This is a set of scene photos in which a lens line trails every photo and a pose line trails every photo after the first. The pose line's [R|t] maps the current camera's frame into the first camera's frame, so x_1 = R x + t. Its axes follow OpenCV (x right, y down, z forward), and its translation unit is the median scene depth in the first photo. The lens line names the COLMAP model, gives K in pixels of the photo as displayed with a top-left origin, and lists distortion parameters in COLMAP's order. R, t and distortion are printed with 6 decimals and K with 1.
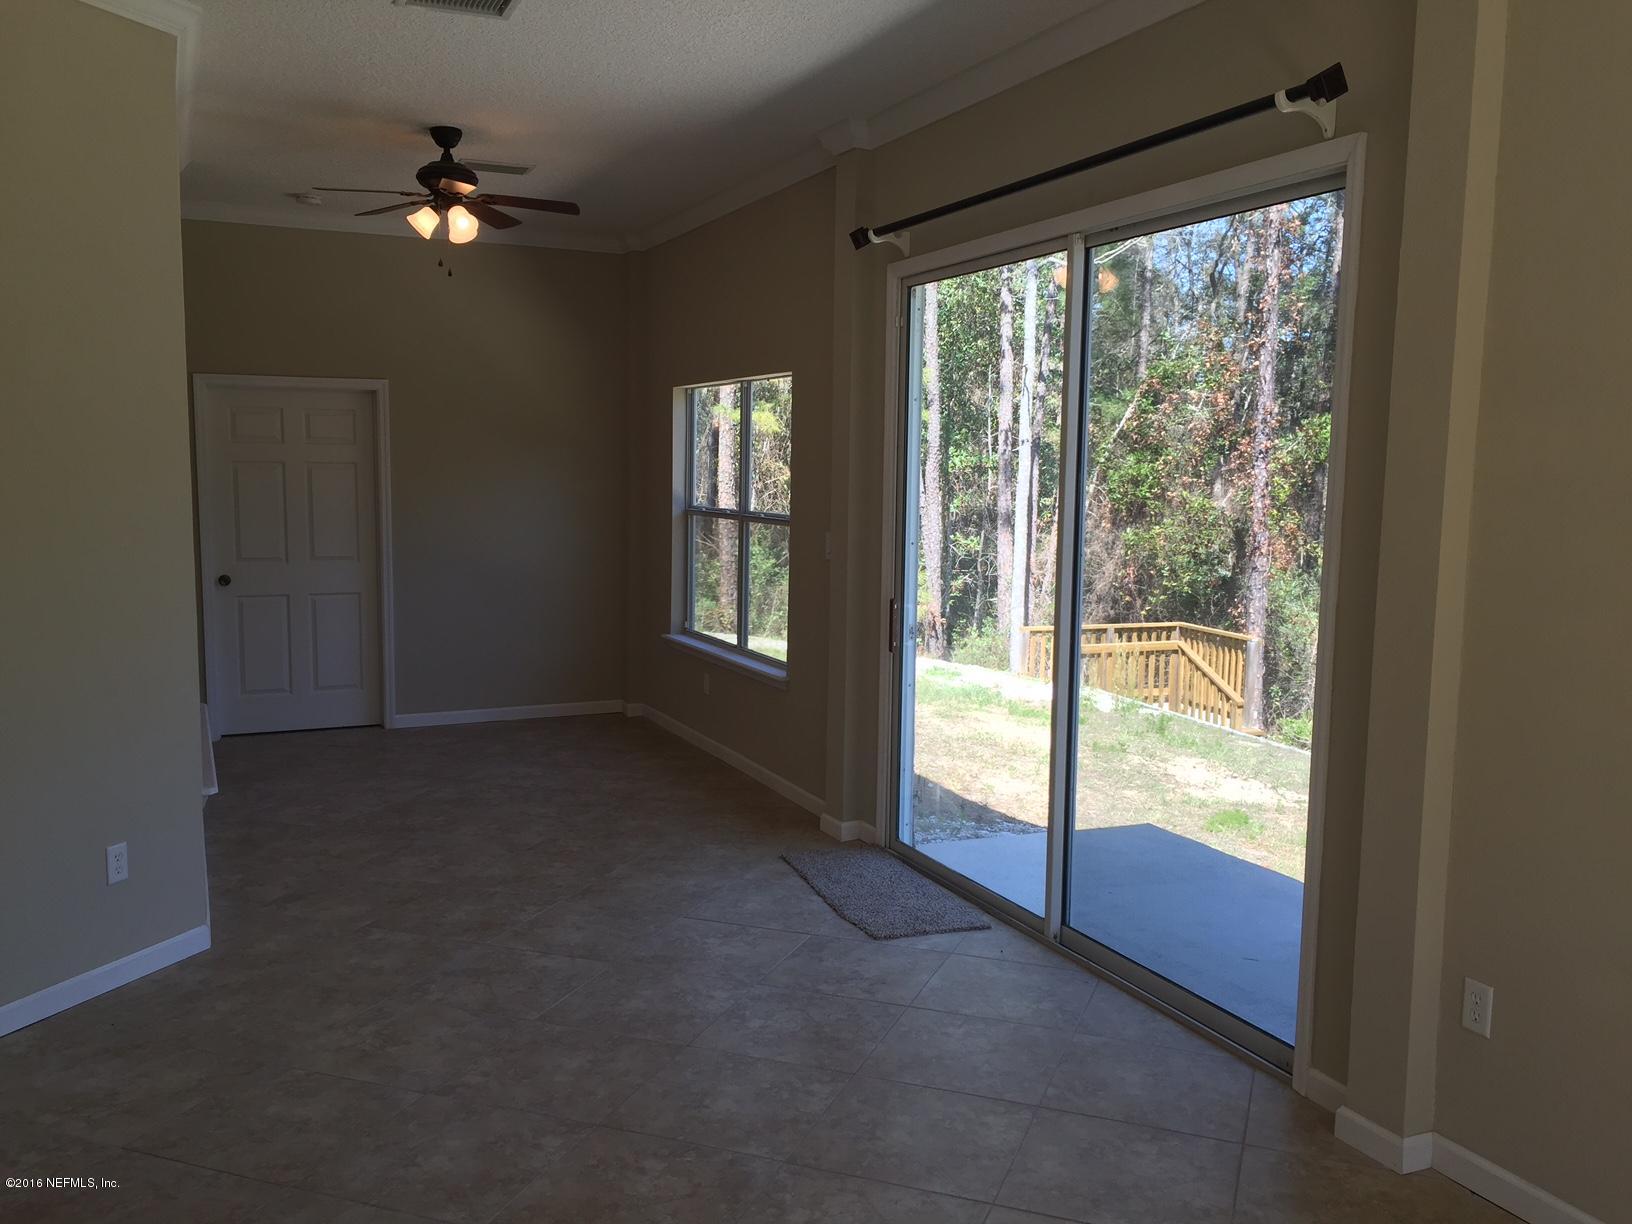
lens RADIAL K [[1392.5, 0, 827.0], [0, 1392.5, 607.4], [0, 0, 1]] dist [0.088710, -0.125002]
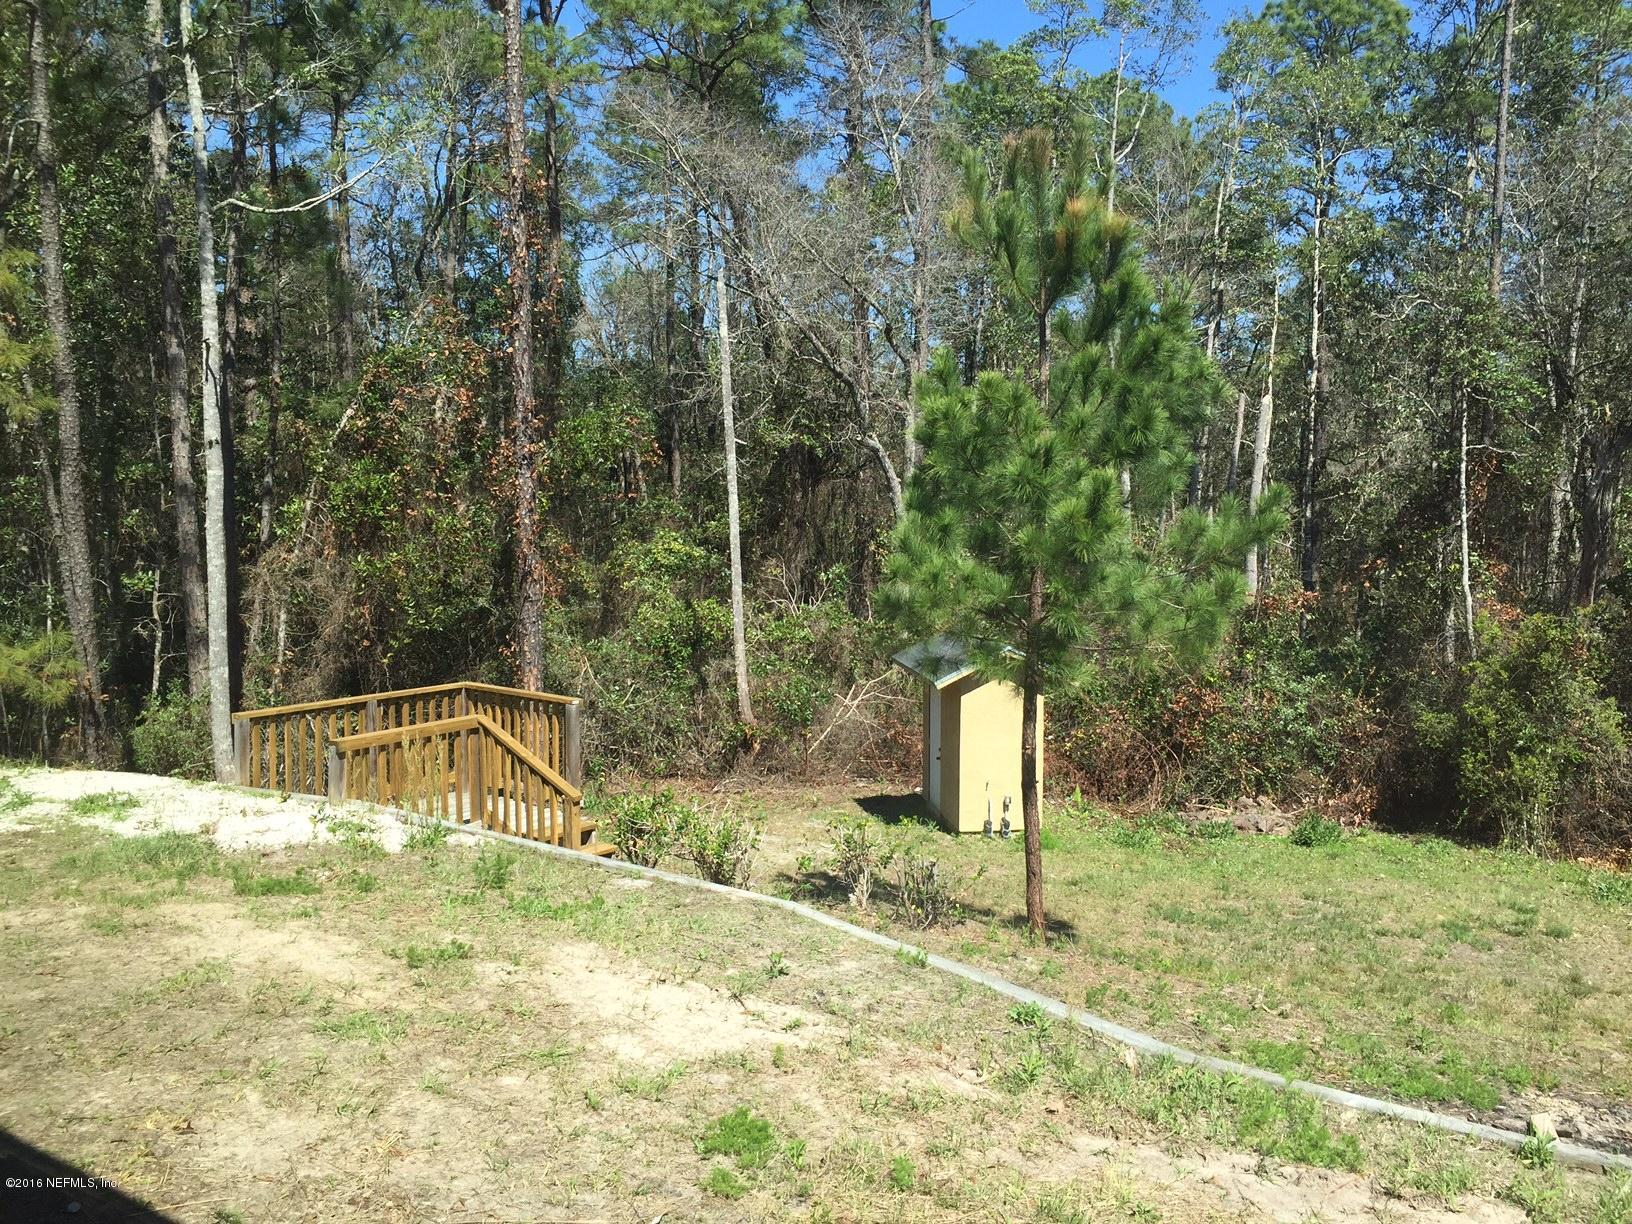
lens RADIAL K [[1393.9, 0, 816.0], [0, 1393.9, 612.0], [0, 0, 1]] dist [0.076230, -0.103749]
pose [[0.852246, -0.063503, 0.519273, 0.021756], [0.068316, 0.997615, 0.009877, -0.016223], [-0.518662, 0.027057, 0.854551, 0.206236]]
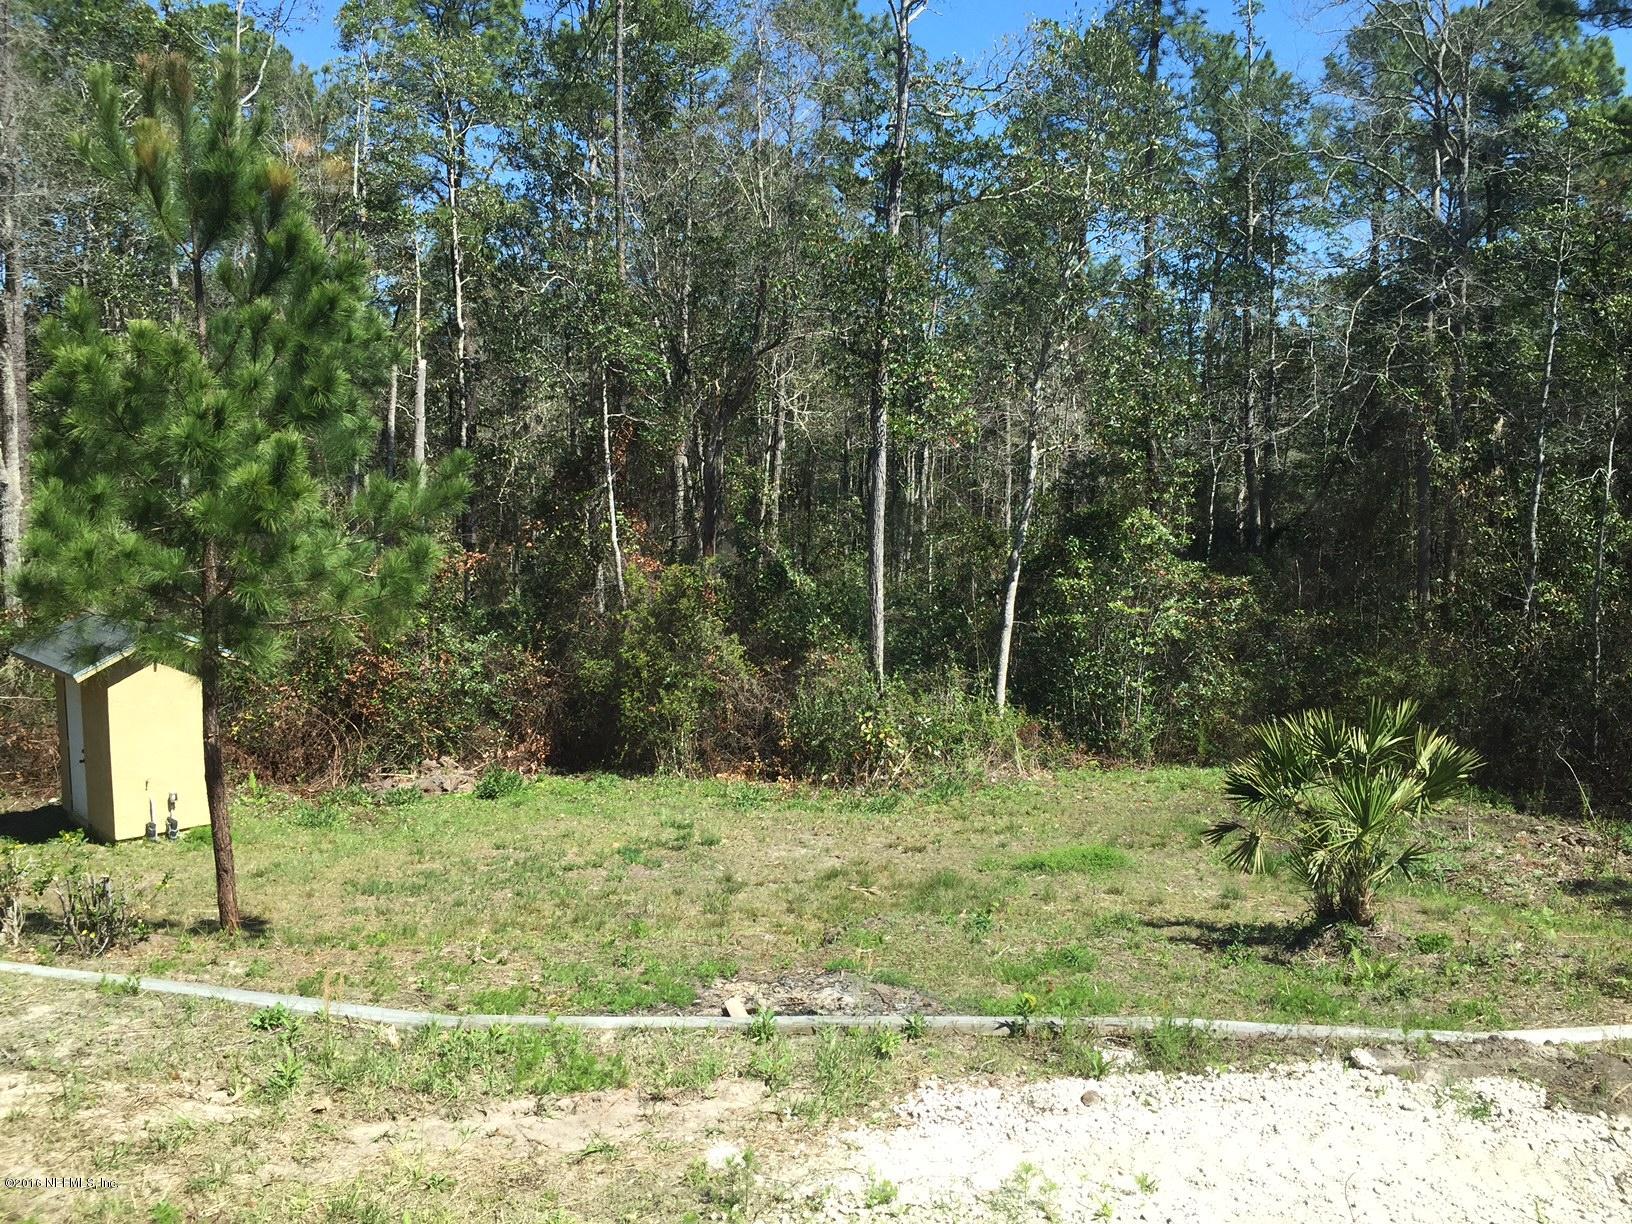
lens RADIAL K [[1392.5, 0, 827.0], [0, 1392.5, 607.4], [0, 0, 1]] dist [0.088710, -0.125002]
pose [[0.415303, -0.119850, 0.901754, 0.014165], [0.104140, 0.991030, 0.083753, -0.017282], [-0.903703, 0.059126, 0.424059, 0.215208]]
